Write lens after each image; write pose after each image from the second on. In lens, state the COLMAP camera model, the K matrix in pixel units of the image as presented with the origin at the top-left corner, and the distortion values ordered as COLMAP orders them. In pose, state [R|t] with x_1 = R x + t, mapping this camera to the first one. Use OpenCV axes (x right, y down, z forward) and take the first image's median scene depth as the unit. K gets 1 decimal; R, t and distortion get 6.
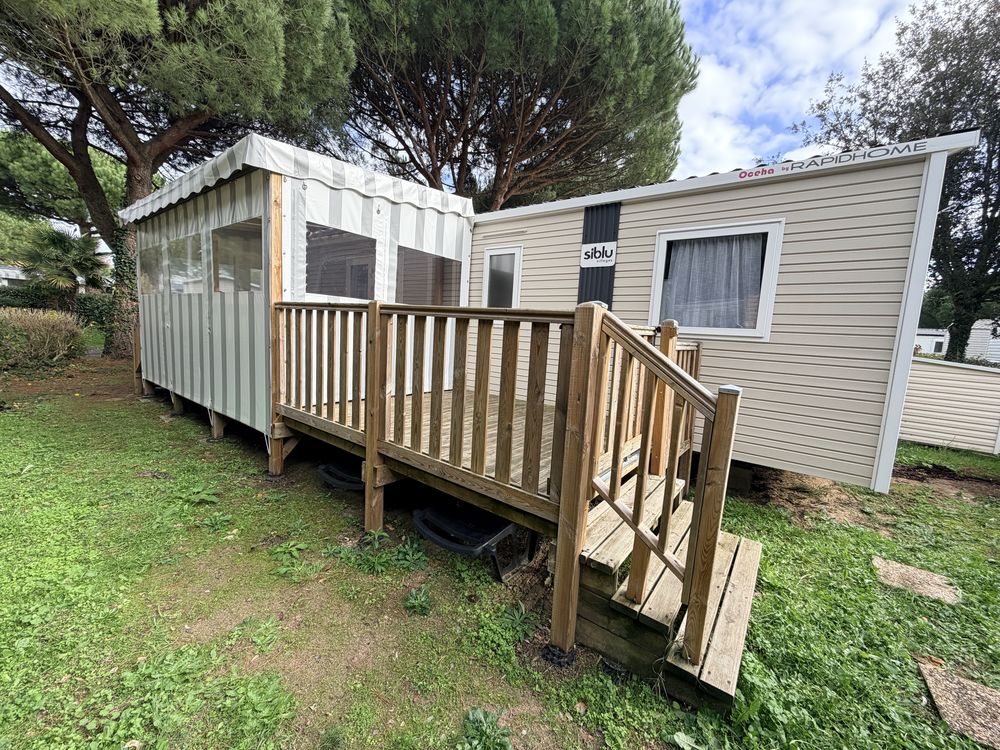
lens RADIAL K [[397.7, 0, 499.0], [0, 397.7, 374.2], [0, 0, 1]] dist [-0.000257, 0.000108]
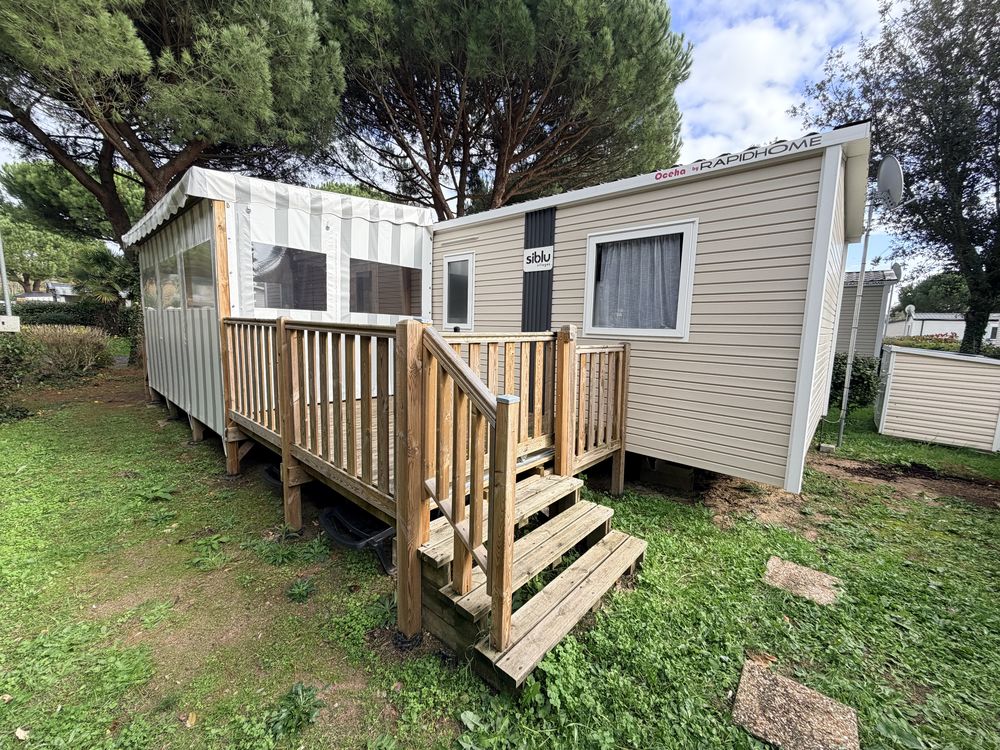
lens RADIAL K [[397.7, 0, 499.0], [0, 397.7, 373.8], [0, 0, 1]] dist [-0.000257, 0.000108]
pose [[0.996673, -0.020335, -0.078922, 0.260323], [0.020723, 0.999777, 0.004095, -0.013811], [0.078821, -0.005717, 0.996872, -0.033422]]
